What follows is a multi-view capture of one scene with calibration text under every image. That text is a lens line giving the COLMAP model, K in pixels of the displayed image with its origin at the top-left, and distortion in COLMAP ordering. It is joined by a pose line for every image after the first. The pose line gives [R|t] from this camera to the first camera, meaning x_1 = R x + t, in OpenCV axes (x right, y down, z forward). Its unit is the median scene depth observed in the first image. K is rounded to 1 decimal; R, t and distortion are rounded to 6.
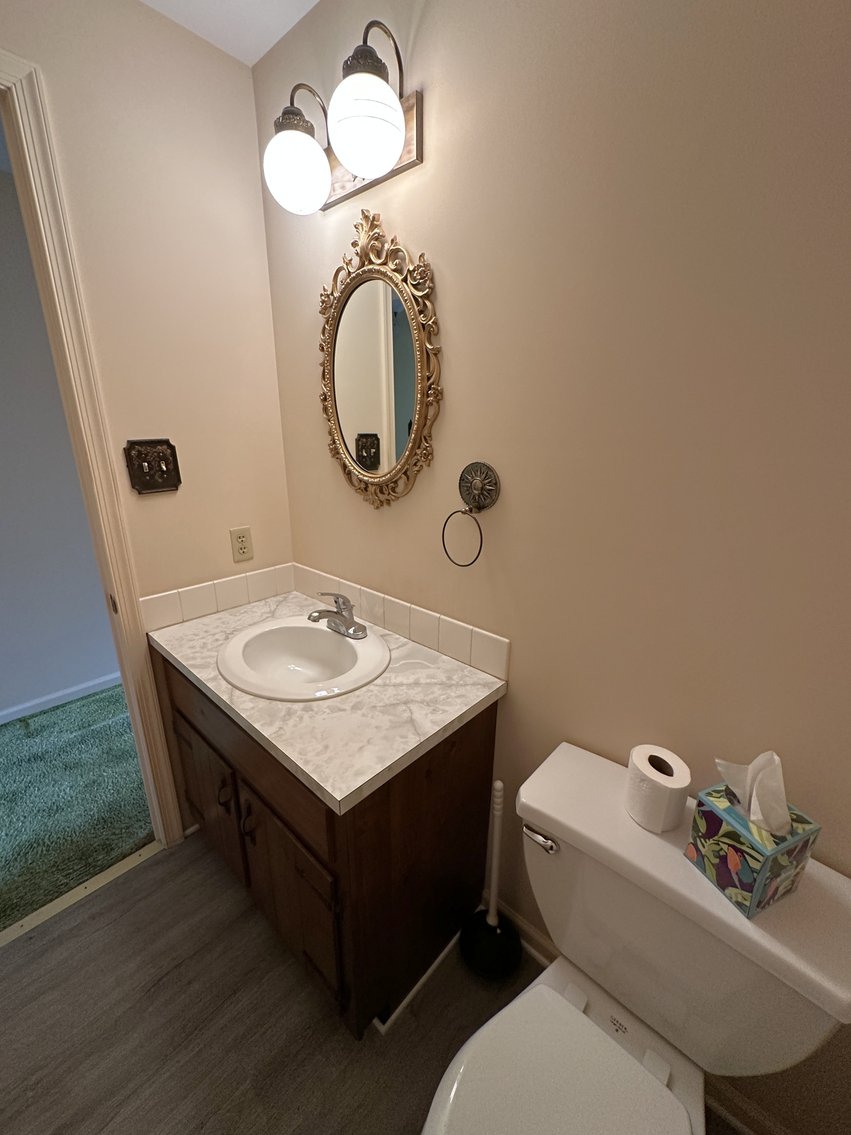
lens RADIAL K [[455.4, 0, 427.3], [0, 455.4, 567.0], [0, 0, 1]] dist [-0.003823, 0.000510]
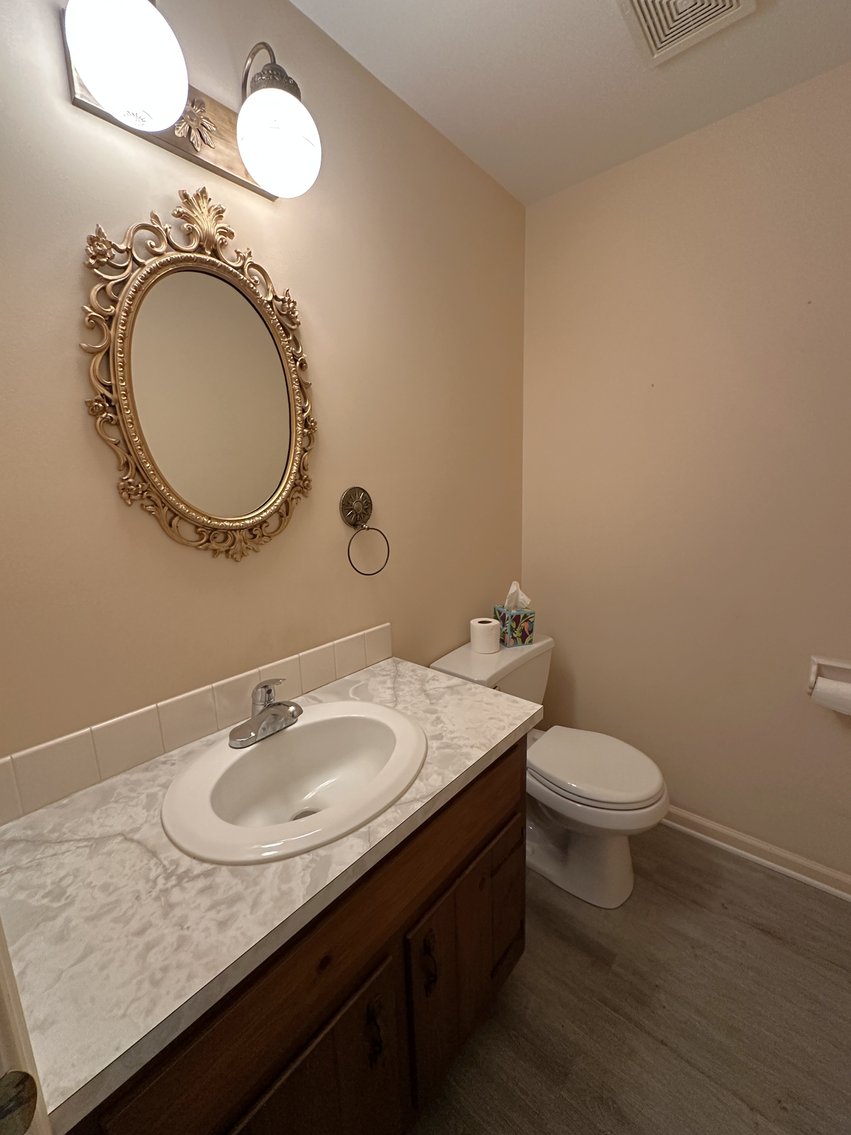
lens RADIAL K [[455.4, 0, 427.2], [0, 455.4, 565.3], [0, 0, 1]] dist [-0.003823, 0.000510]
pose [[-0.026347, -0.193422, 0.980762, -1.026414], [0.326028, 0.925794, 0.191340, -0.192607], [-0.944993, 0.324797, 0.038669, 0.788441]]
